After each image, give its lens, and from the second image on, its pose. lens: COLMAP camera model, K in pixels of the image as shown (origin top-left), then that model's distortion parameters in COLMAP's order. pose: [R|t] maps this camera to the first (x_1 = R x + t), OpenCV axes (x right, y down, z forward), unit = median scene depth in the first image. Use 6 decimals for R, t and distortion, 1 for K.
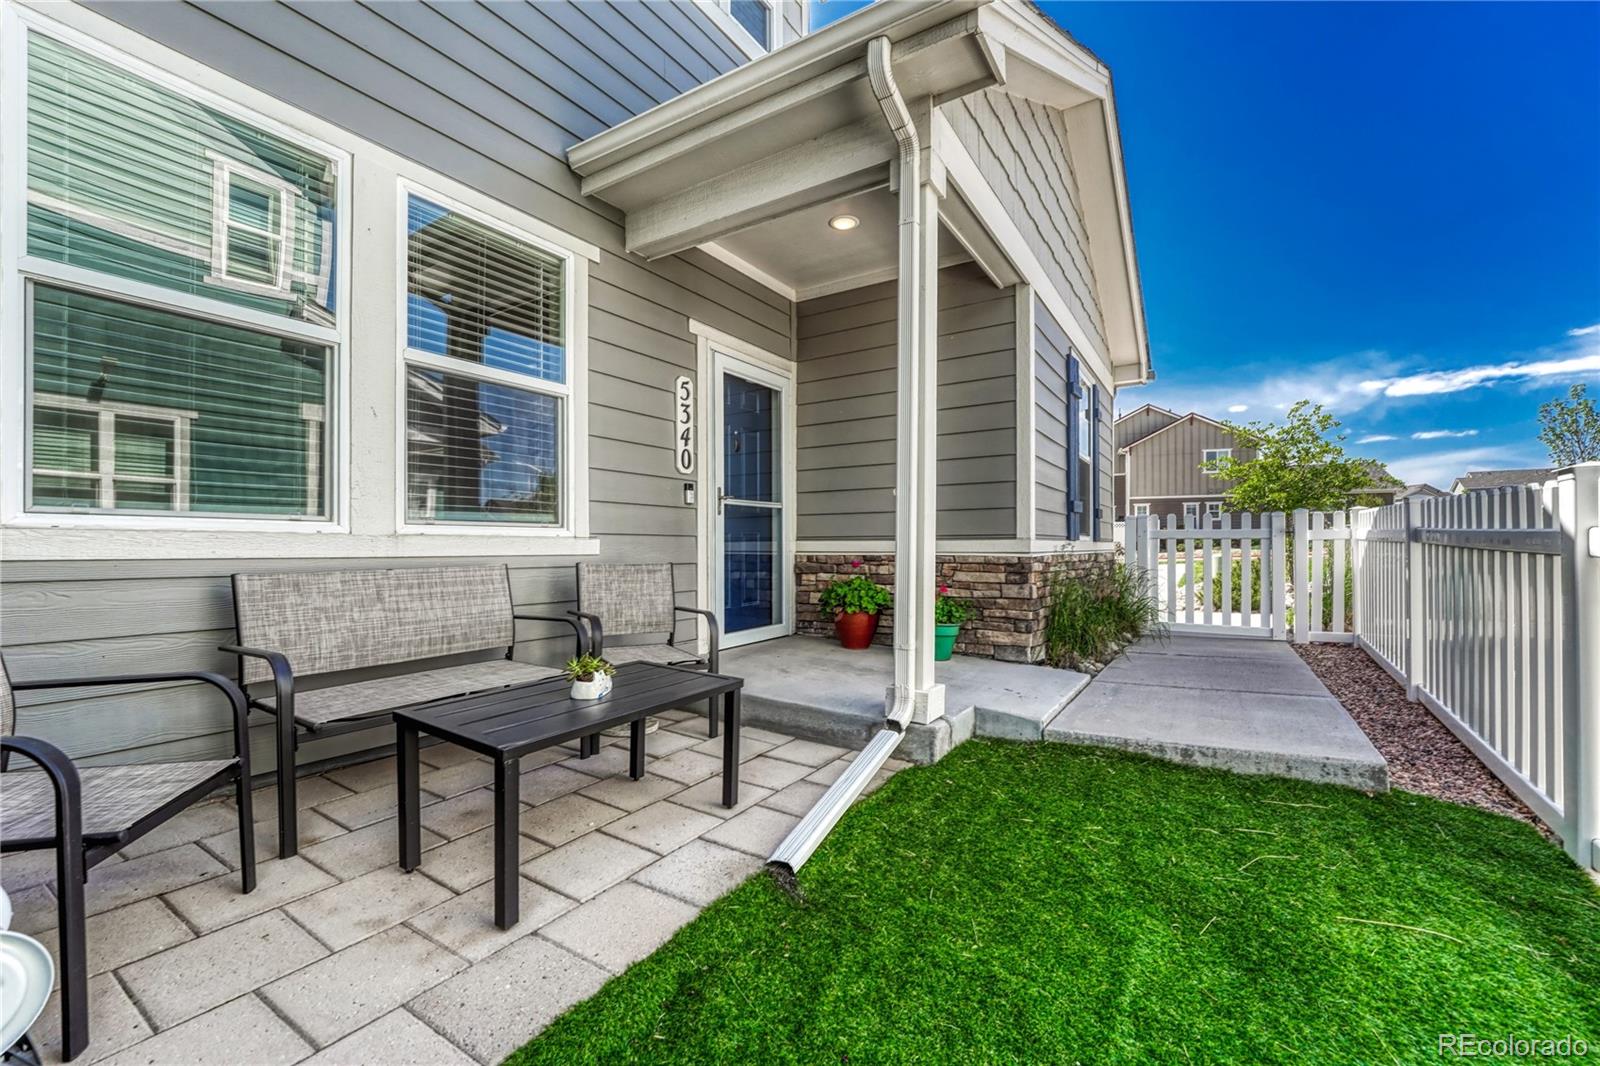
lens RADIAL K [[665.9, 0, 795.8], [0, 665.9, 519.3], [0, 0, 1]] dist [-0.006808, -0.000011]
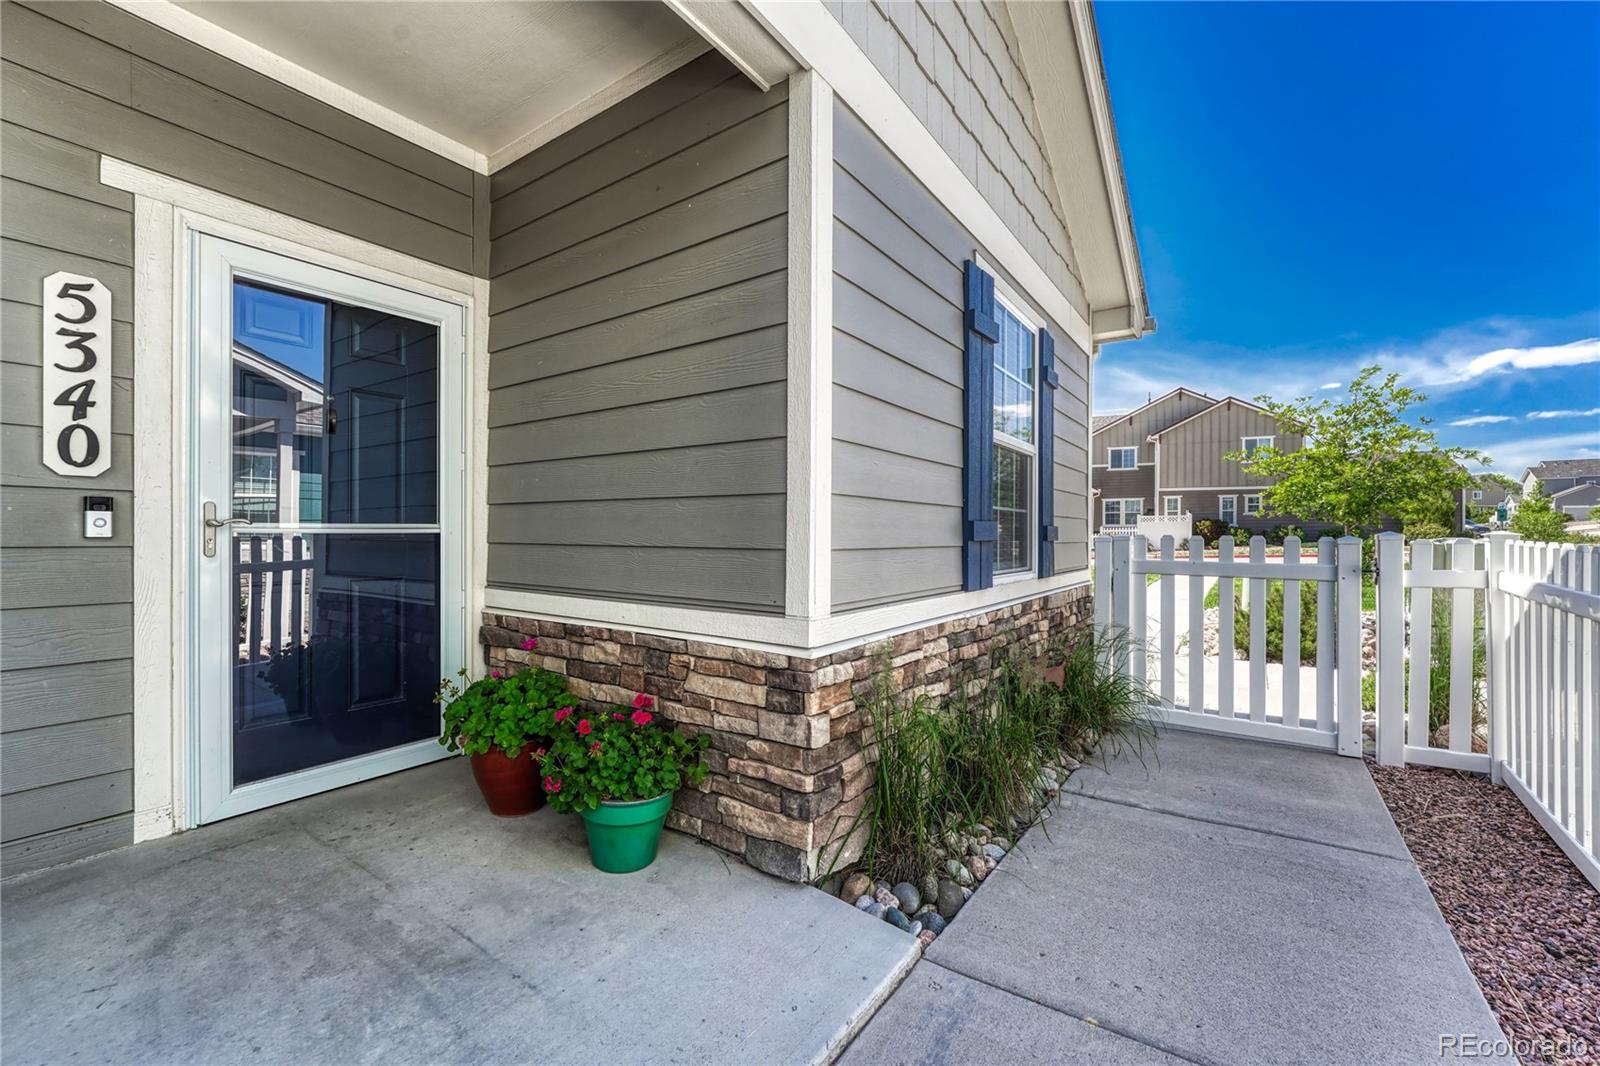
lens RADIAL K [[655.1, 0, 796.6], [0, 655.1, 506.5], [0, 0, 1]] dist [-0.001666, 0.000128]
pose [[0.998742, 0.005643, -0.049835, 0.301176], [-0.005636, 0.999984, 0.000283, -0.040273], [0.049836, -0.000002, 0.998757, 0.447271]]
